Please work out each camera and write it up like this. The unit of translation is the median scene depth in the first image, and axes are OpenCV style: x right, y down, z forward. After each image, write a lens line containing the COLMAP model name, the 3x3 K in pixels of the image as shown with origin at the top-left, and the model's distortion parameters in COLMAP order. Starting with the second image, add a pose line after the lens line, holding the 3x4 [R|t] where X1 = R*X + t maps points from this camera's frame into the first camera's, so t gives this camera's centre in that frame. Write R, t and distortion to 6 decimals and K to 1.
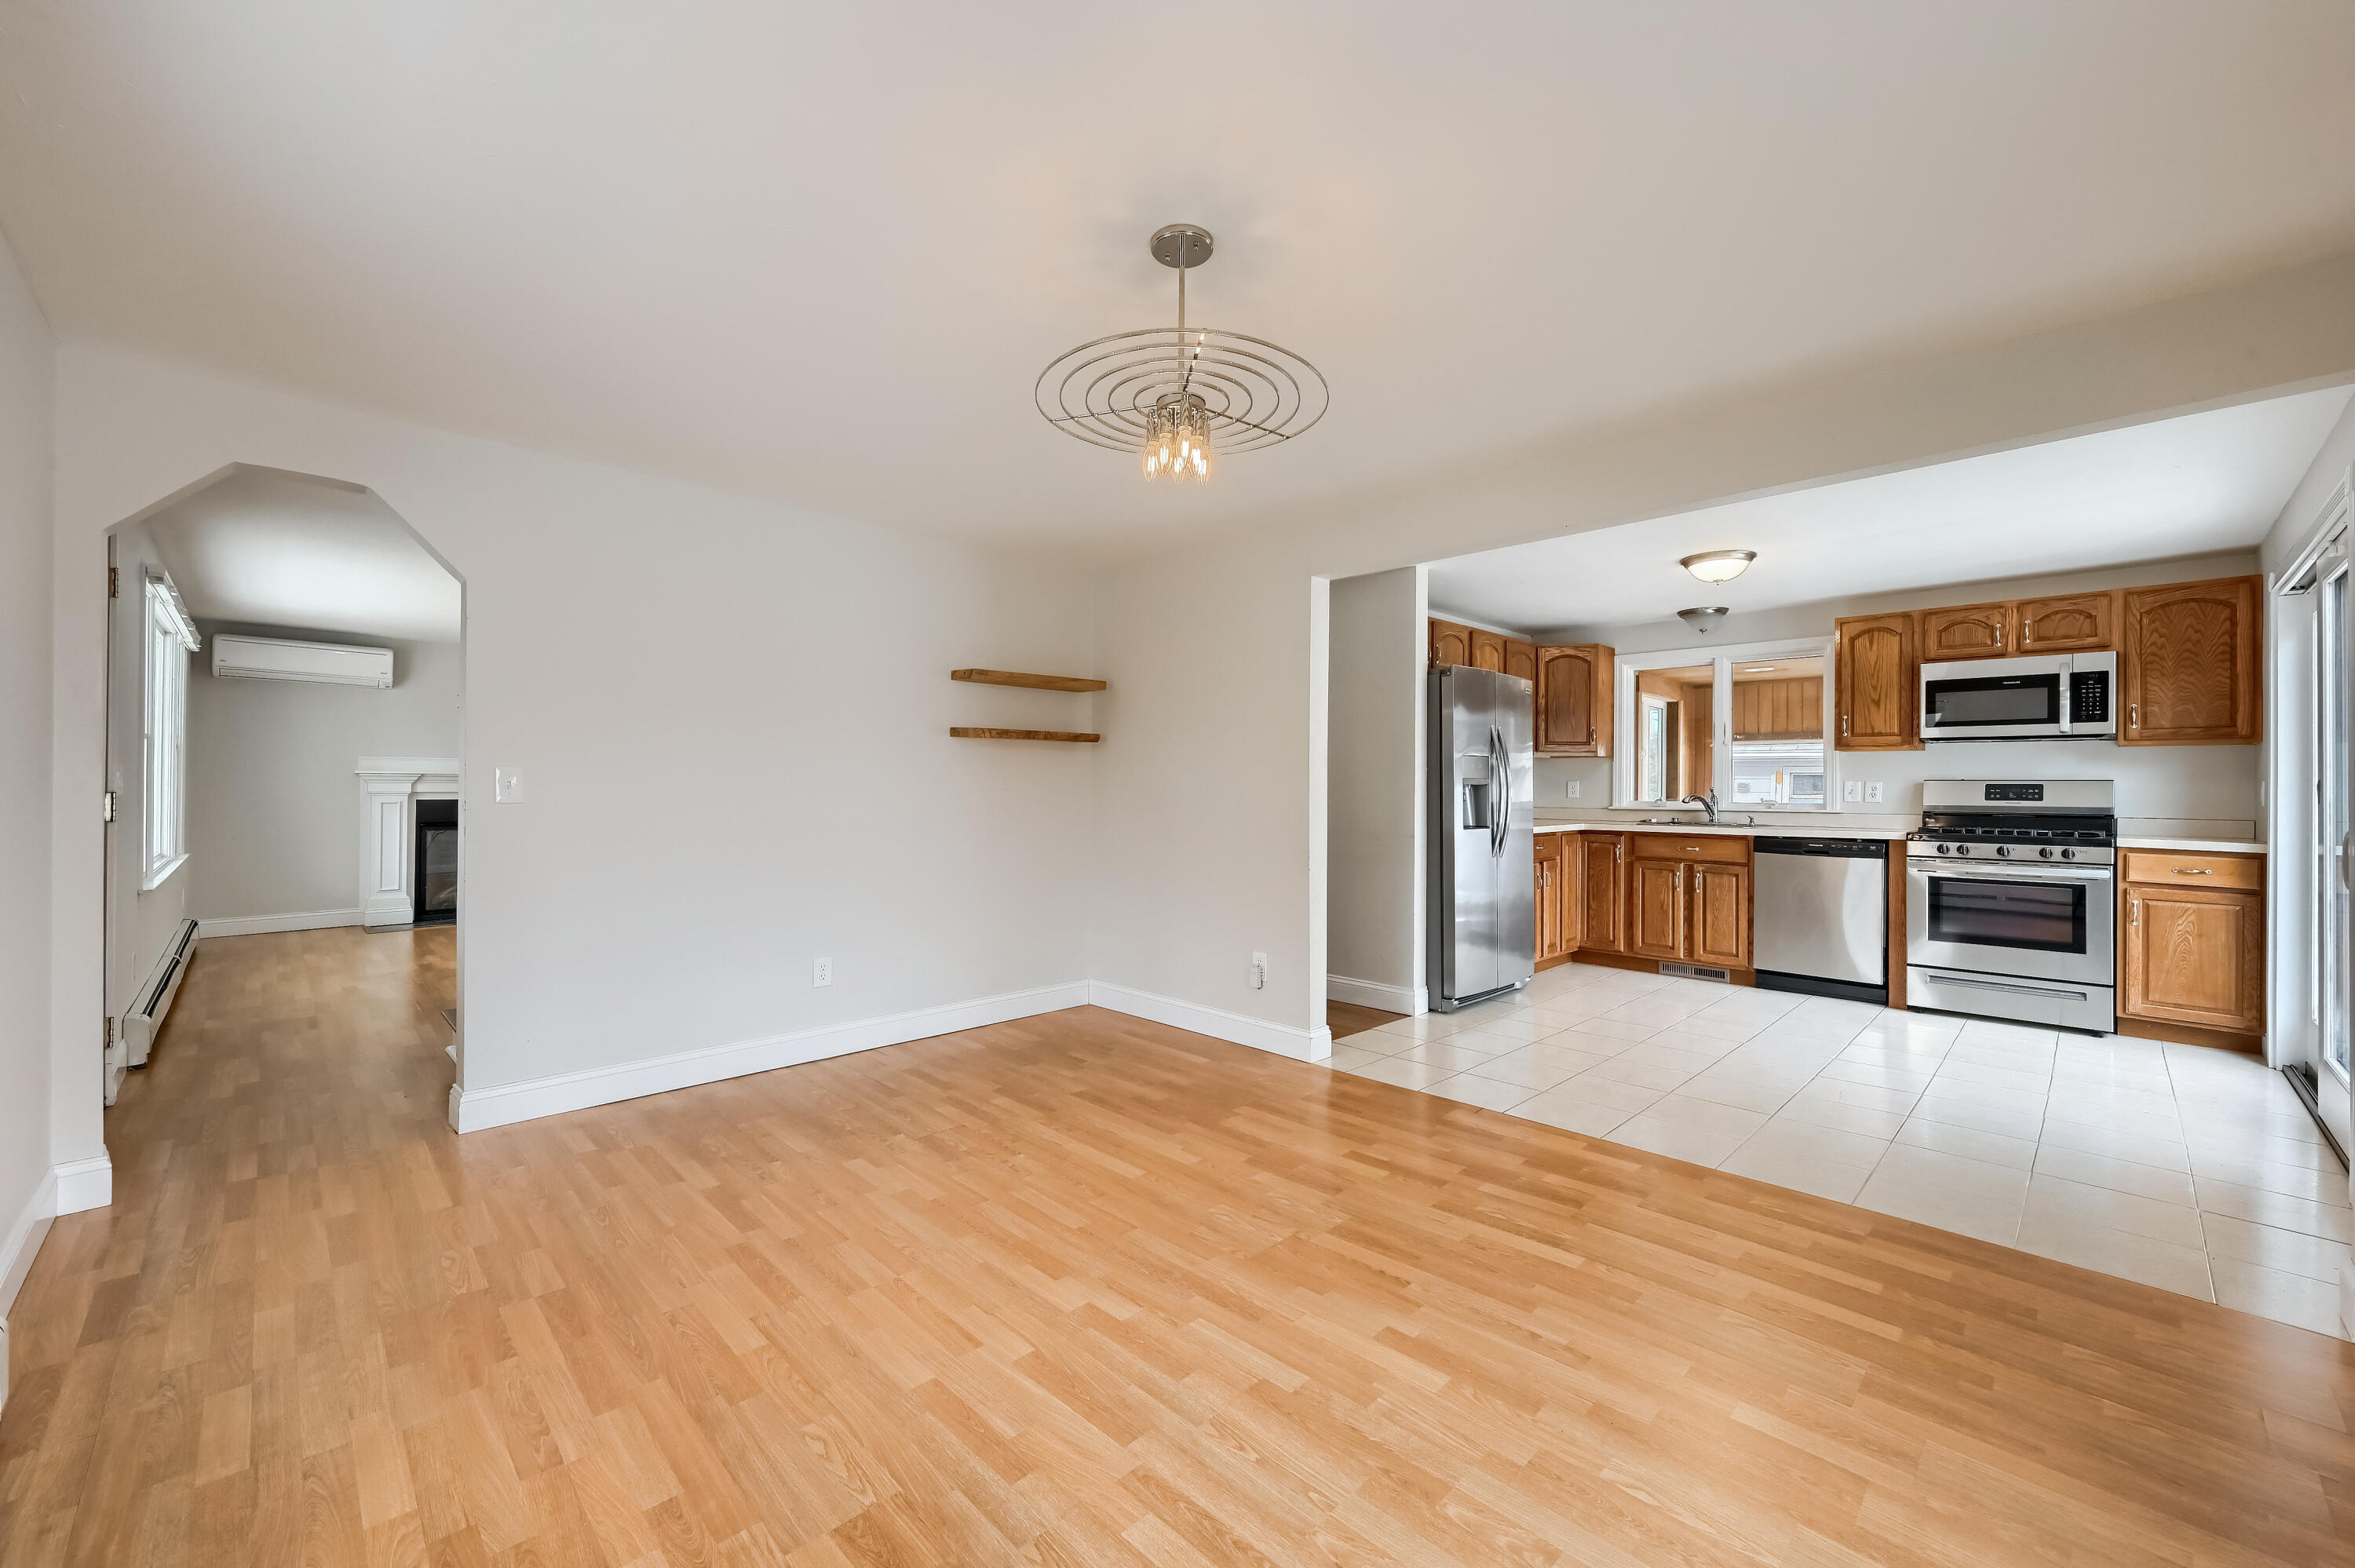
lens RADIAL K [[950.1, 0, 1177.5], [0, 950.1, 784.0], [0, 0, 1]] dist [-0.000885, -0.000054]
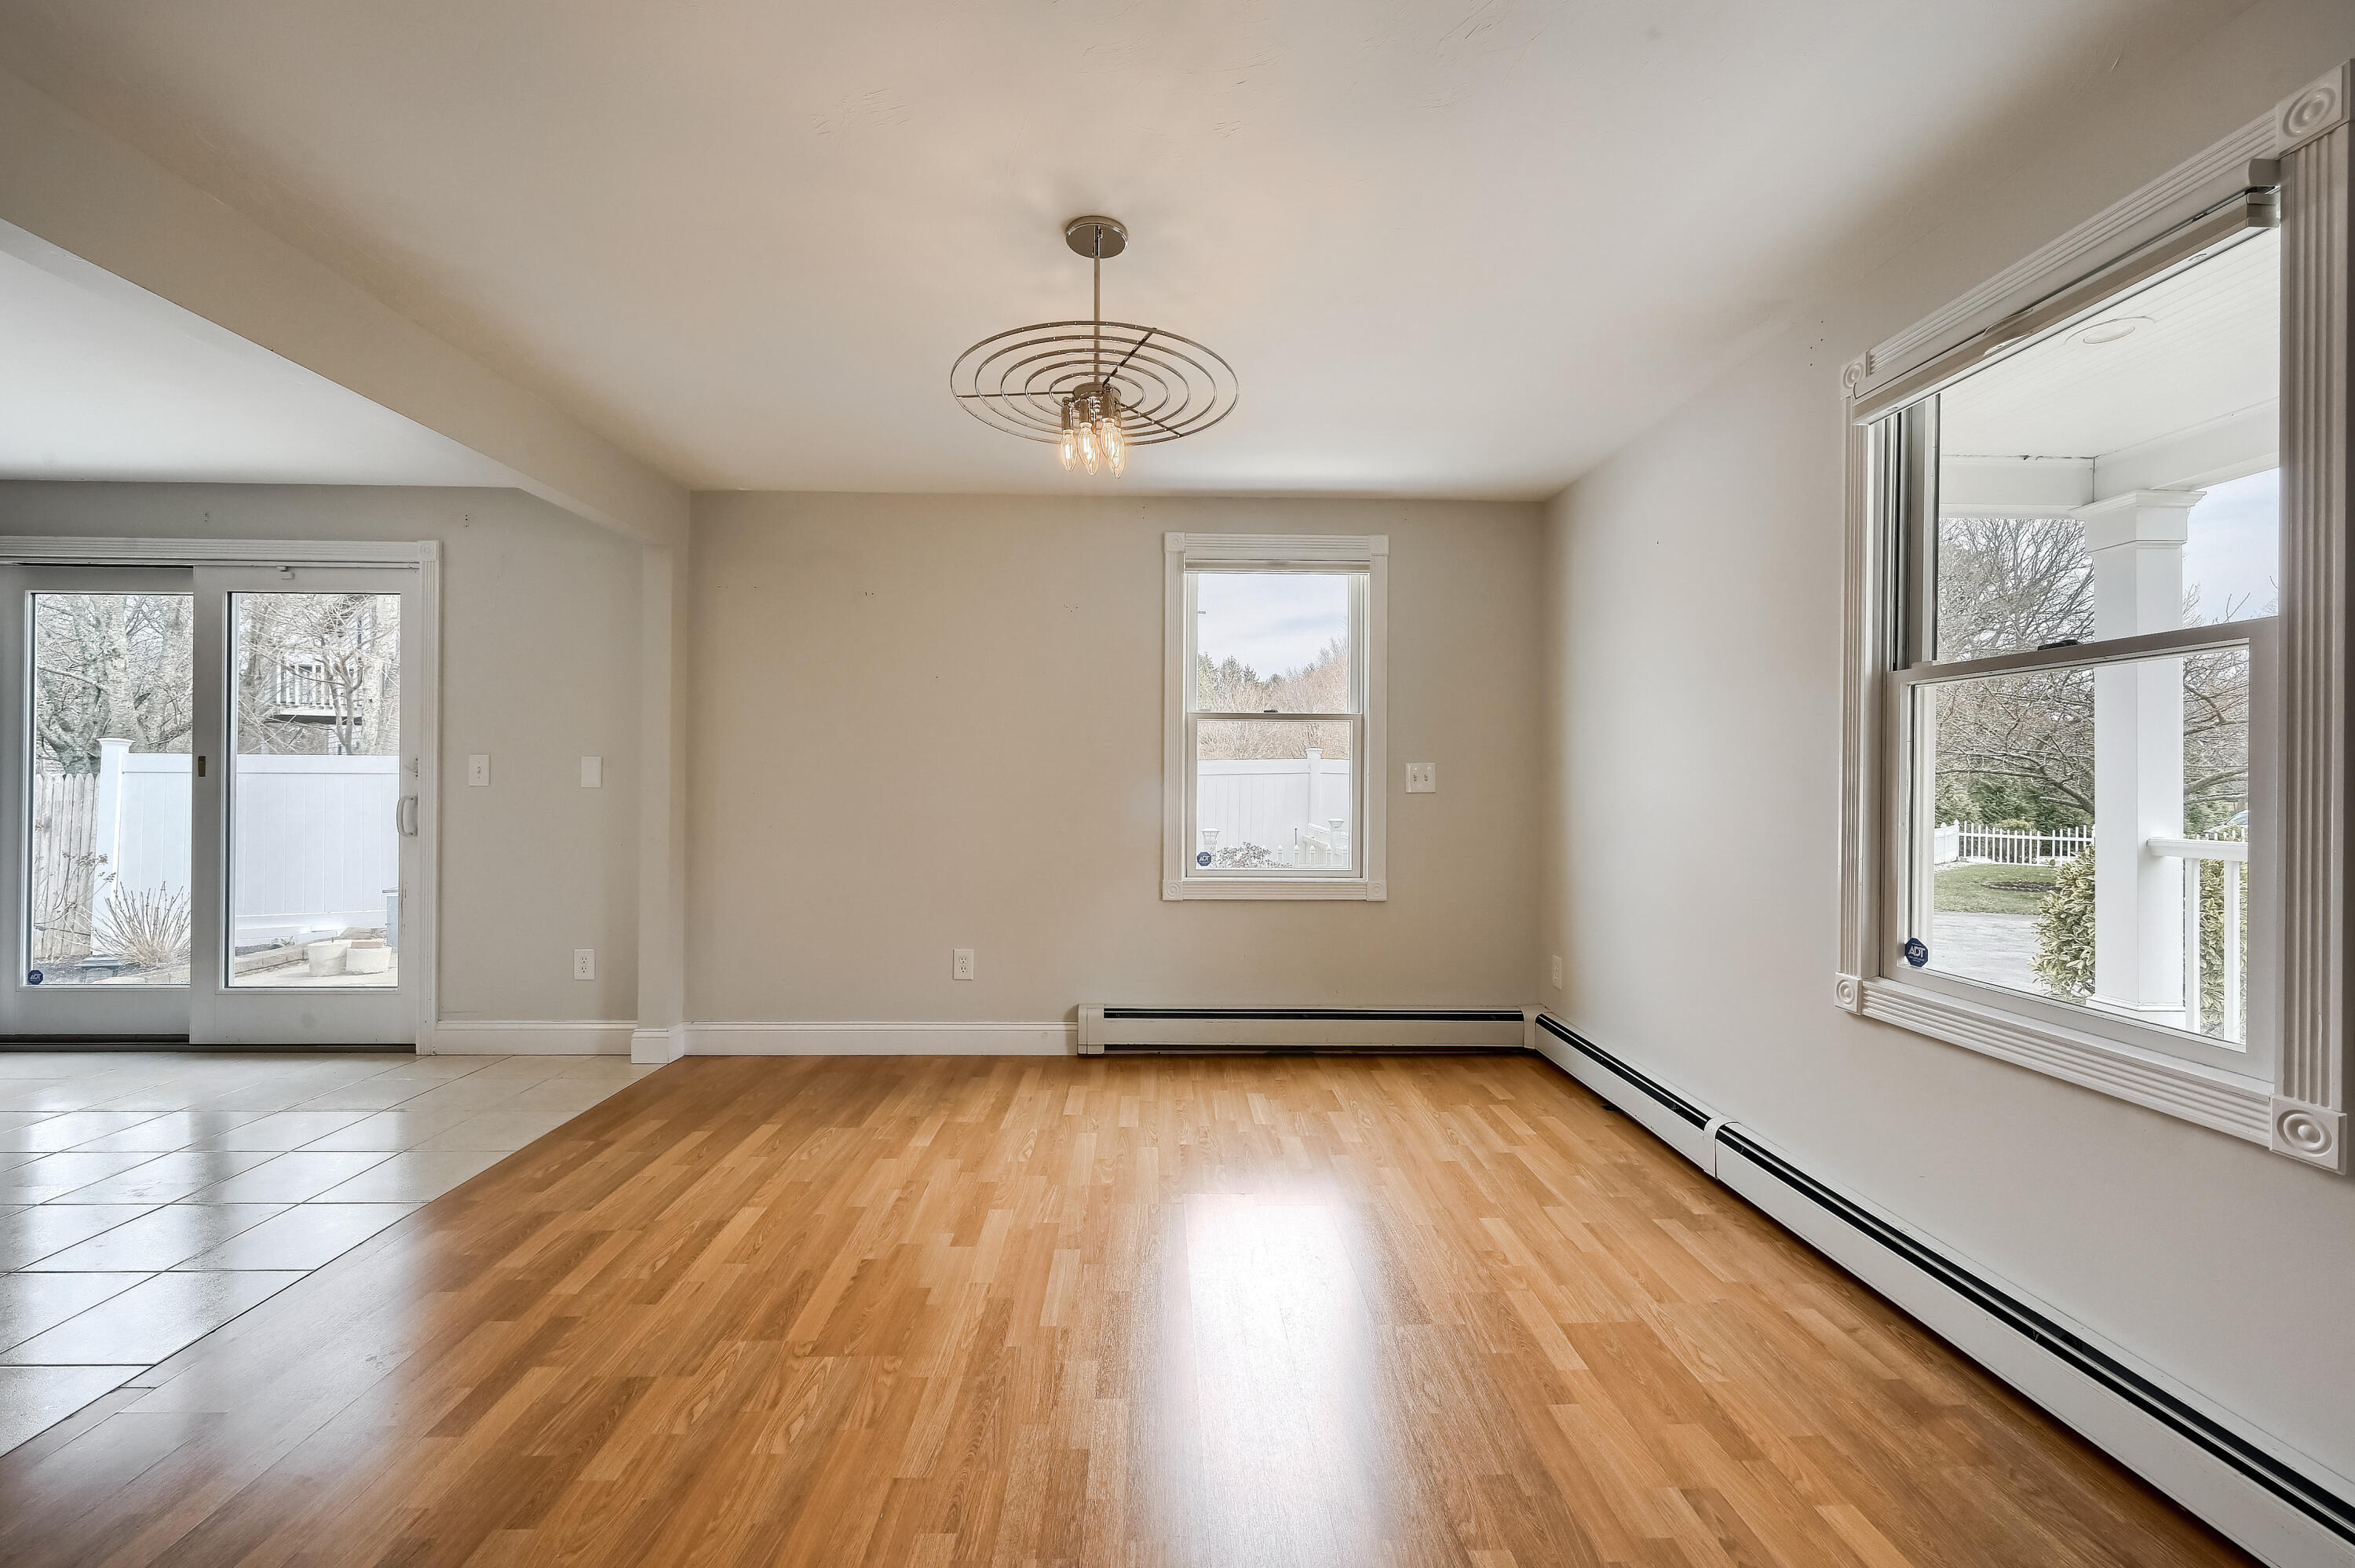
lens RADIAL K [[969.8, 0, 1170.1], [0, 969.8, 775.2], [0, 0, 1]] dist [0.000027, -0.000086]
pose [[-0.743320, -0.007877, 0.668889, -0.644766], [-0.013201, 0.999909, -0.002894, 0.007894], [-0.668806, -0.010981, -0.743356, 1.466549]]
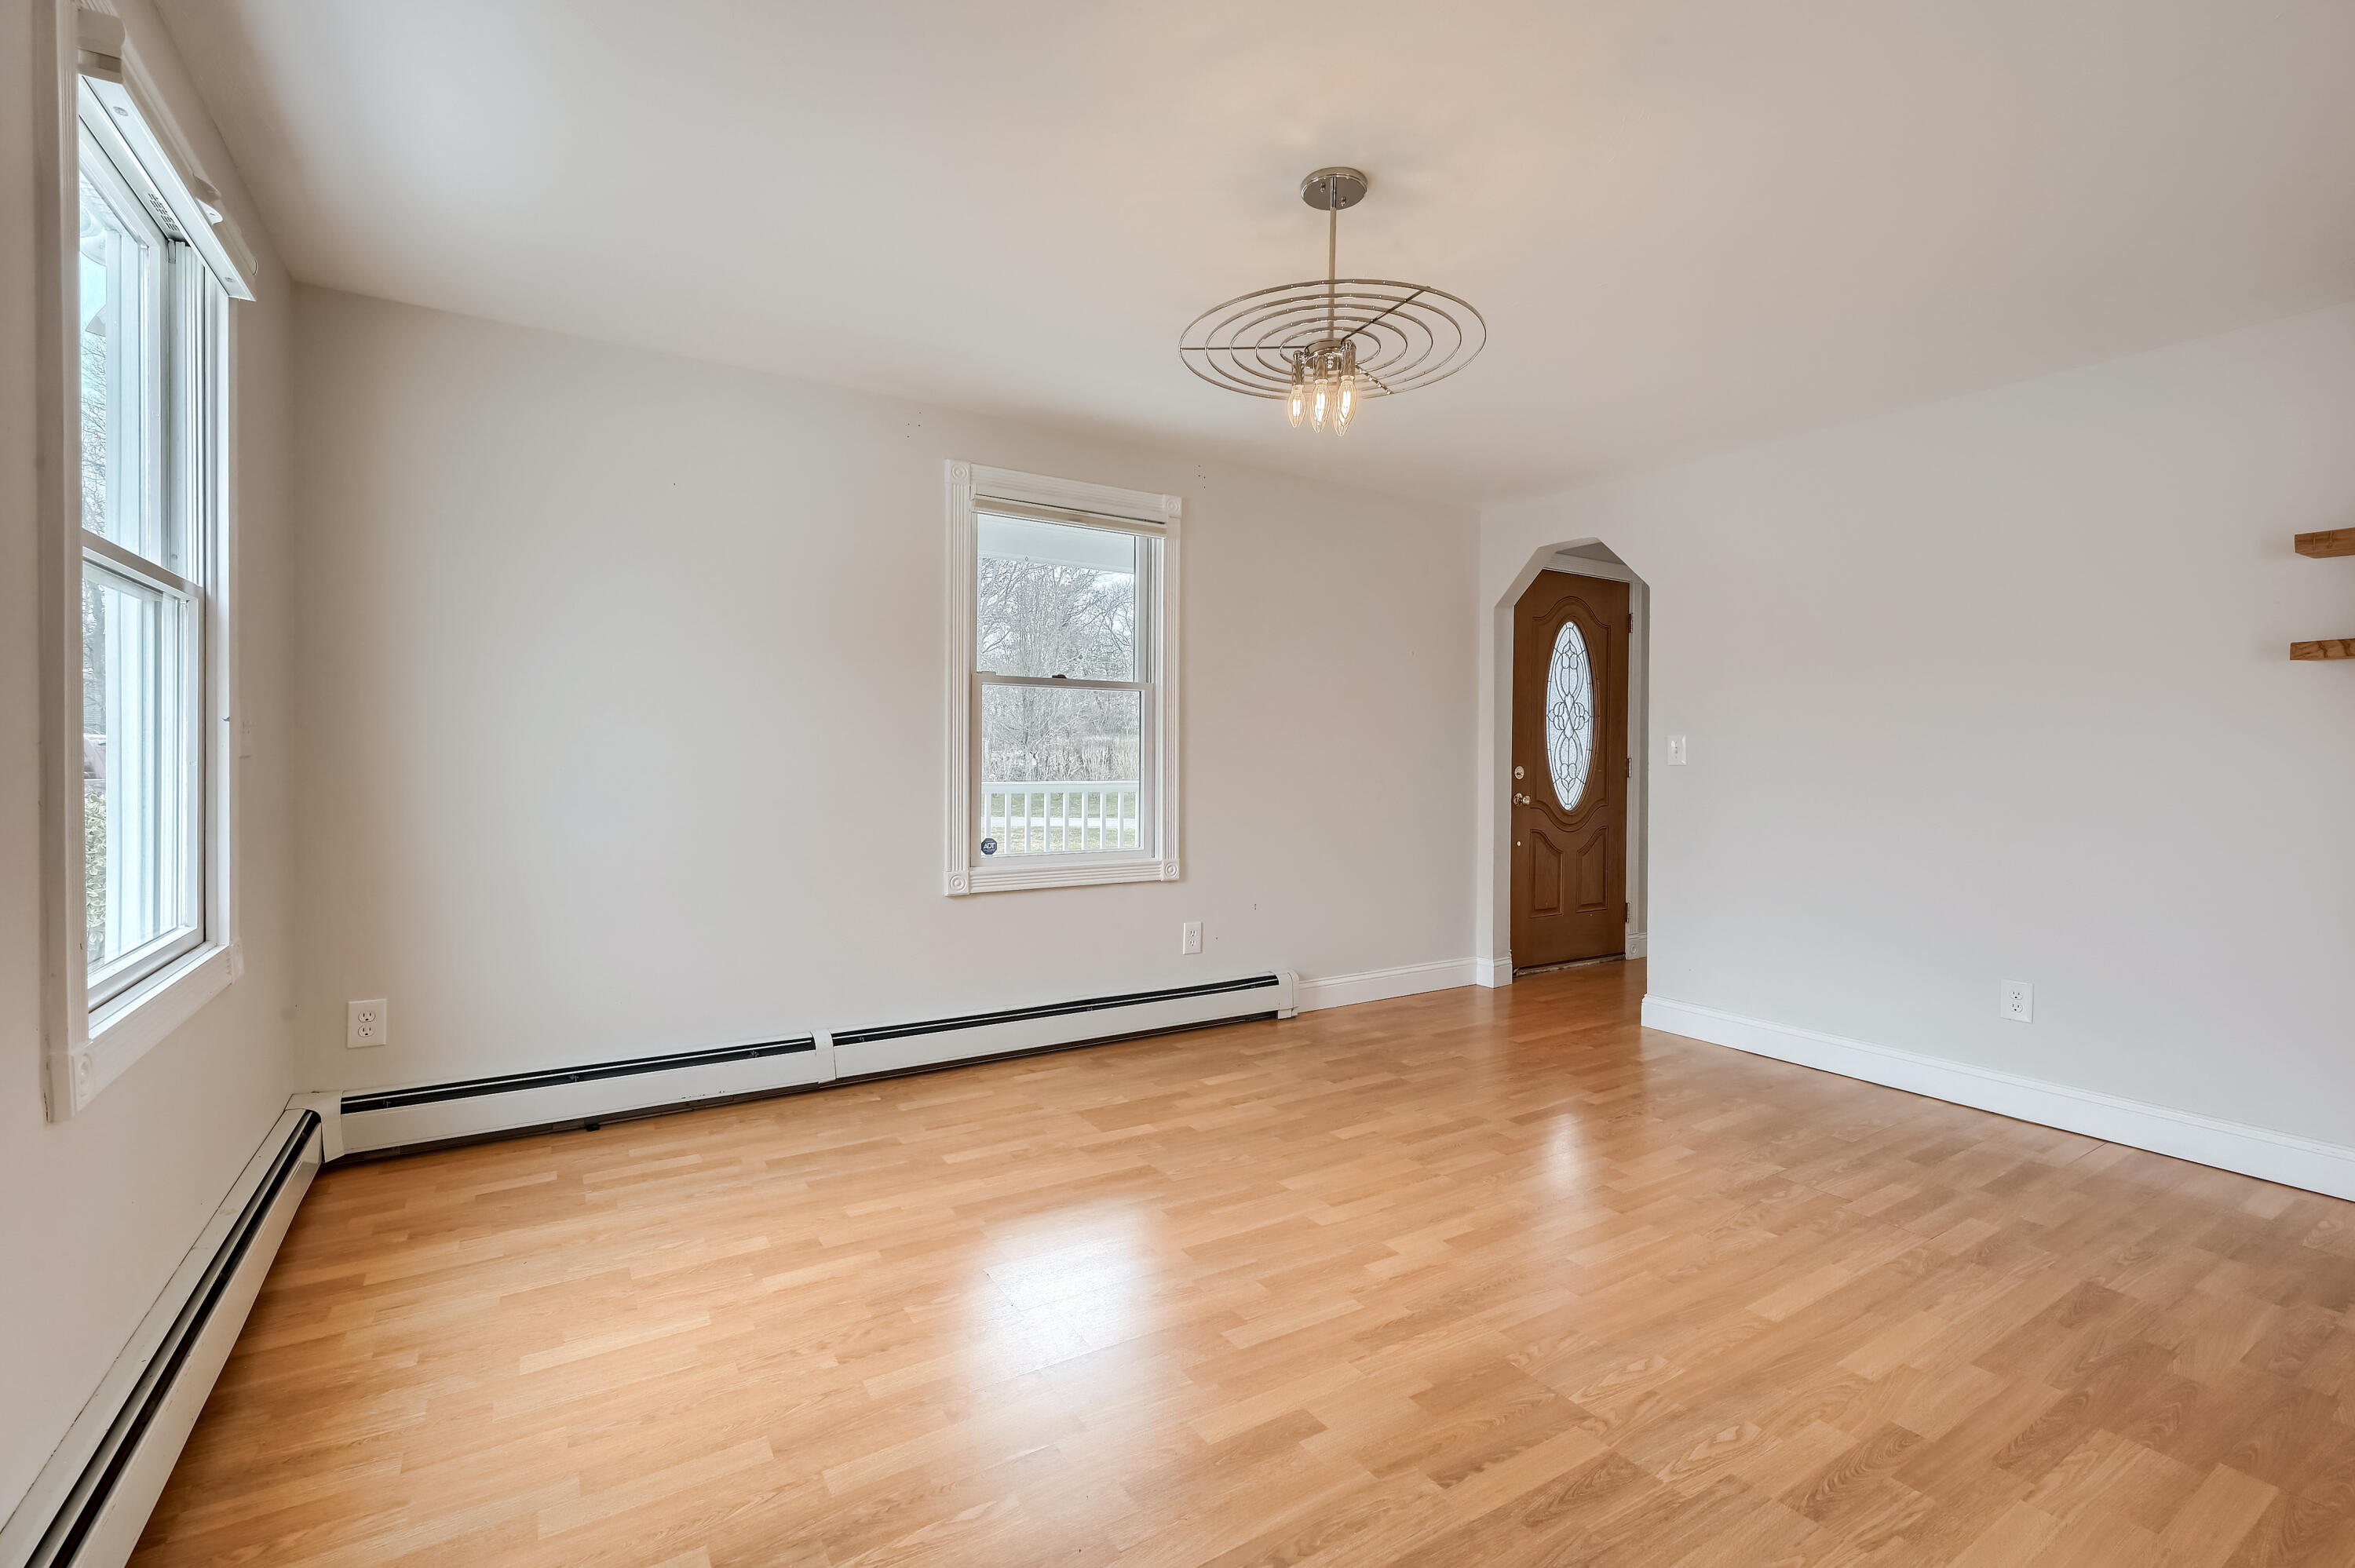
lens RADIAL K [[969.8, 0, 1170.1], [0, 969.8, 775.2], [0, 0, 1]] dist [0.000027, -0.000086]
pose [[-0.202848, 0.013438, -0.979118, 0.874859], [-0.006985, 0.999861, 0.015170, 0.027238], [0.979185, 0.009917, -0.202726, 0.892571]]
